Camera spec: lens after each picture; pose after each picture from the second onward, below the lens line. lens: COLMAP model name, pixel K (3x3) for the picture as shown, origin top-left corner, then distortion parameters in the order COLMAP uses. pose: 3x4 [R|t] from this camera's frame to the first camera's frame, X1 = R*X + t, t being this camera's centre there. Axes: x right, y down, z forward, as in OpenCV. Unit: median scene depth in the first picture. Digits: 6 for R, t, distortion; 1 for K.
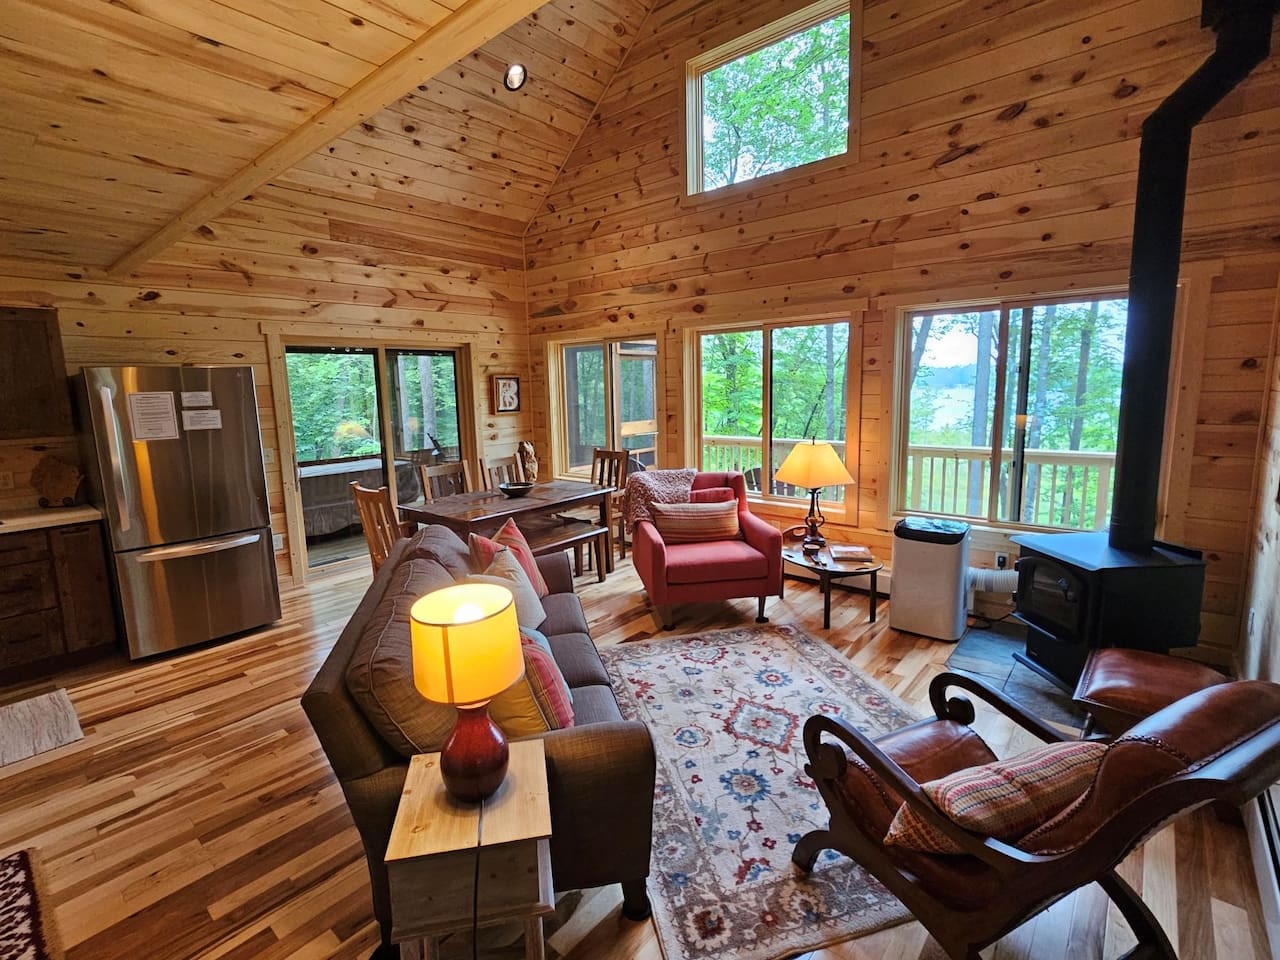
lens RADIAL K [[614.8, 0, 638.1], [0, 614.8, 478.6], [0, 0, 1]] dist [-0.001258, 0.001142]
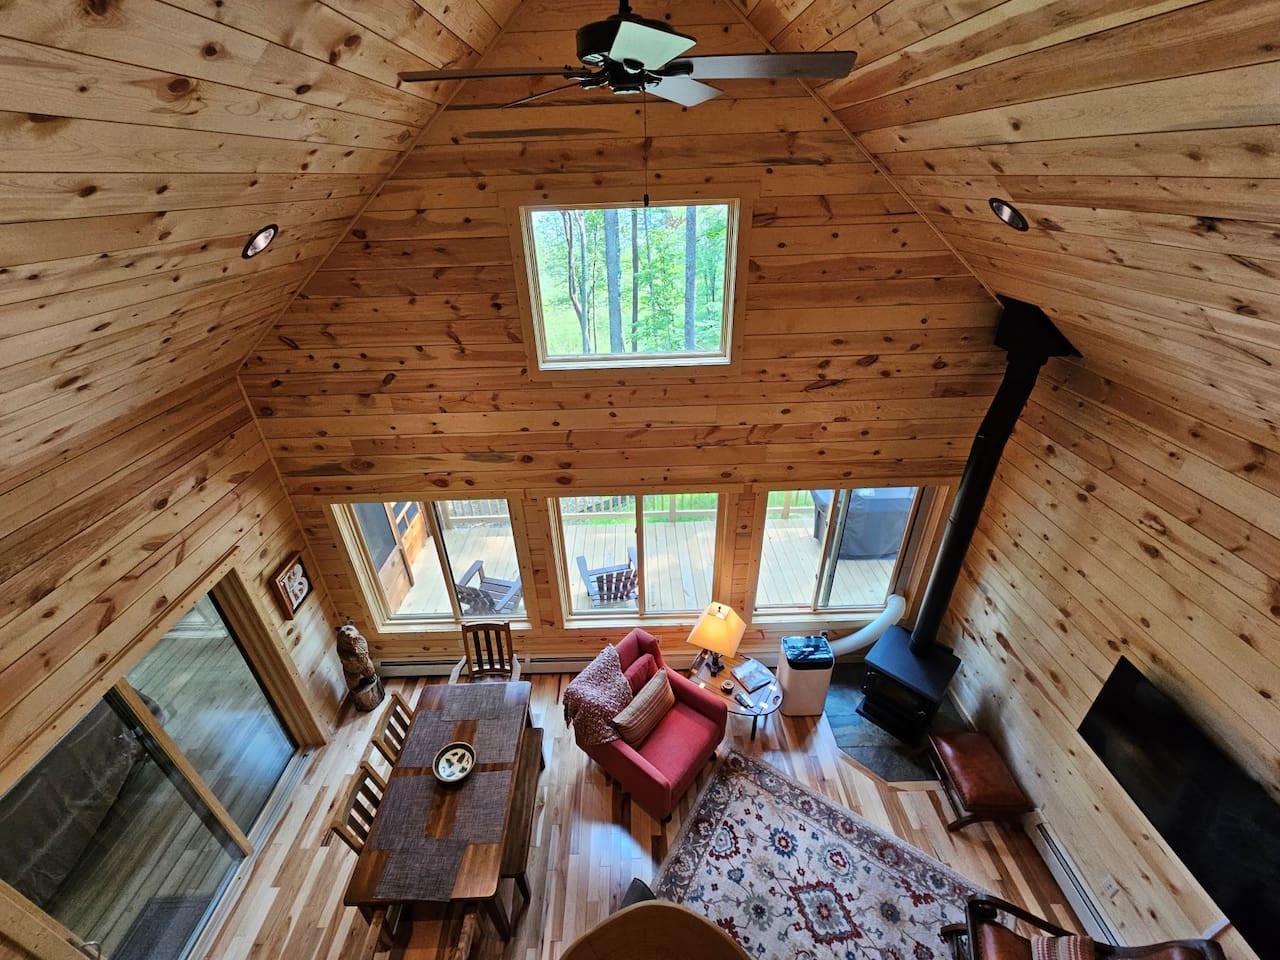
lens RADIAL K [[519.0, 0, 636.7], [0, 519.0, 476.3], [0, 0, 1]] dist [-0.002362, -0.002052]
pose [[0.751732, -0.323183, 0.574850, -0.309192], [0.102736, 0.918434, 0.381999, -0.651198], [-0.651417, -0.228103, 0.723619, 0.399822]]
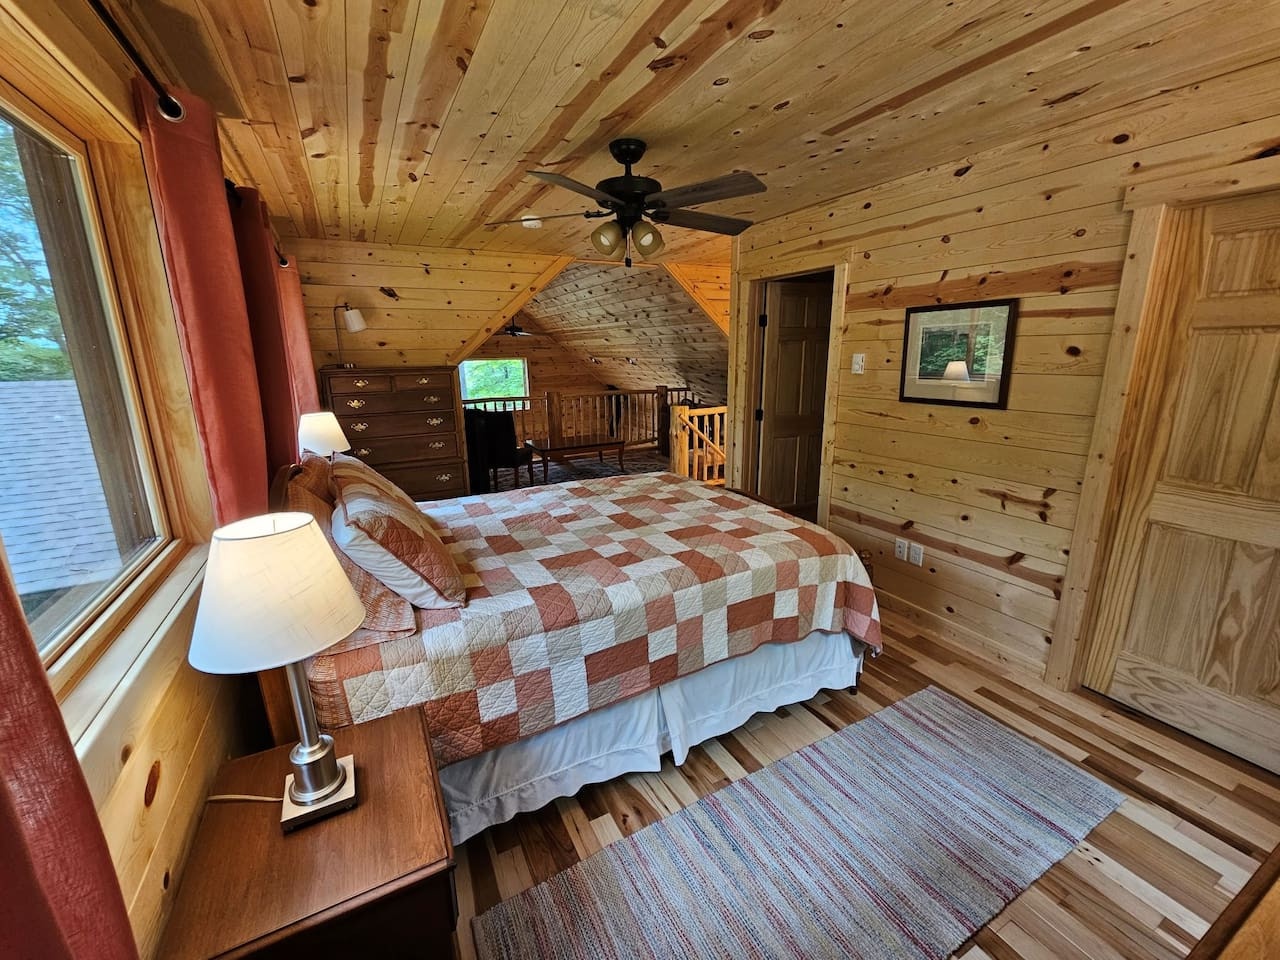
lens RADIAL K [[525.3, 0, 636.1], [0, 525.3, 476.6], [0, 0, 1]] dist [-0.002756, -0.000039]
pose [[0.363075, -0.199786, 0.910089, -1.834055], [0.142153, 0.977185, 0.157804, -0.486655], [-0.920852, 0.072077, 0.383192, -0.464340]]
